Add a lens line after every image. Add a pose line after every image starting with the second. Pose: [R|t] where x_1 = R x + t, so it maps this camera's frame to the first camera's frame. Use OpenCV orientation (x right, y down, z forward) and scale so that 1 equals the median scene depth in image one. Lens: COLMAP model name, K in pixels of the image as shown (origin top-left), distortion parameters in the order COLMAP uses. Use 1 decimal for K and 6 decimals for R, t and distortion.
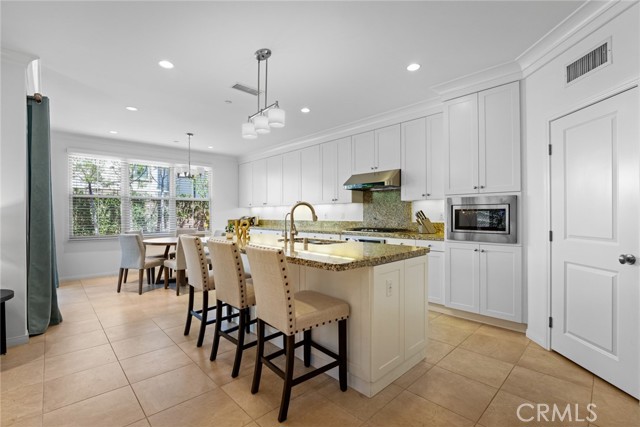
lens RADIAL K [[292.6, 0, 320.0], [0, 292.6, 213.5], [0, 0, 1]] dist [-0.000331, -0.000243]
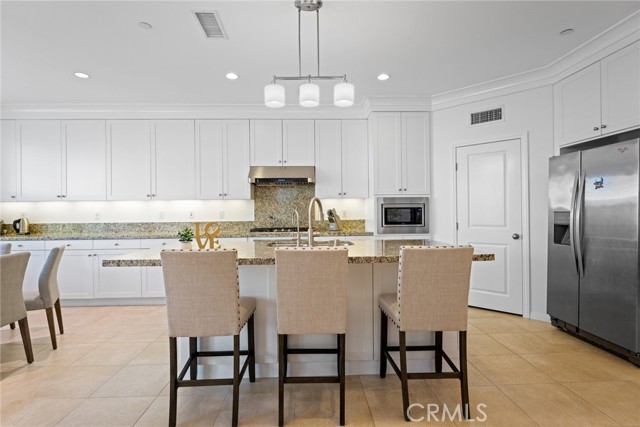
lens RADIAL K [[319.6, 0, 320.0], [0, 319.6, 213.5], [0, 0, 1]] dist [-0.002281, -0.000166]
pose [[0.663078, -0.006276, 0.748524, -0.643770], [0.005565, 0.999979, 0.003454, 0.003952], [-0.748530, 0.001875, 0.663099, 0.340643]]
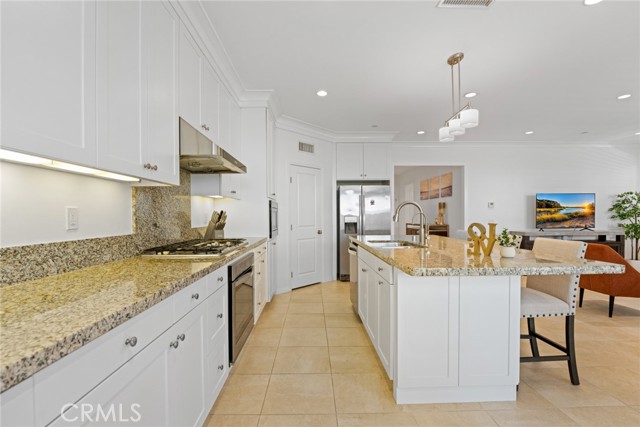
lens RADIAL K [[292.6, 0, 320.0], [0, 292.6, 213.5], [0, 0, 1]] dist [-0.000331, -0.000243]
pose [[-0.732128, 0.007712, 0.681124, -0.434016], [0.002323, 0.999958, -0.008825, 0.006084], [-0.681163, -0.004879, -0.732115, 1.663676]]
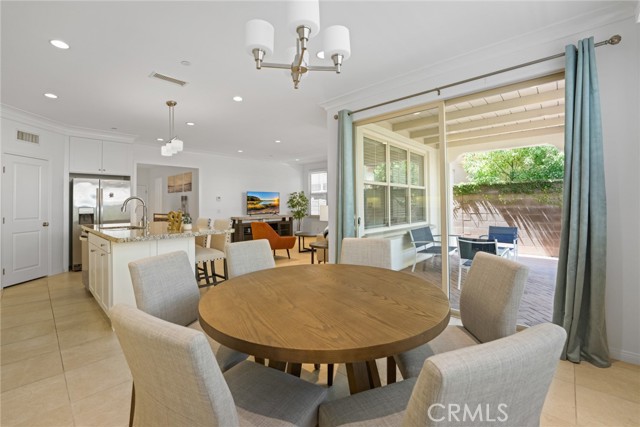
lens RADIAL K [[269.4, 0, 319.4], [0, 269.4, 199.7], [0, 0, 1]] dist [-0.022804, -0.000052]
pose [[-0.998639, 0.007467, -0.051626, -0.725006], [0.008556, 0.999745, -0.020901, 0.004844], [0.051457, -0.021314, -0.998448, 1.963658]]
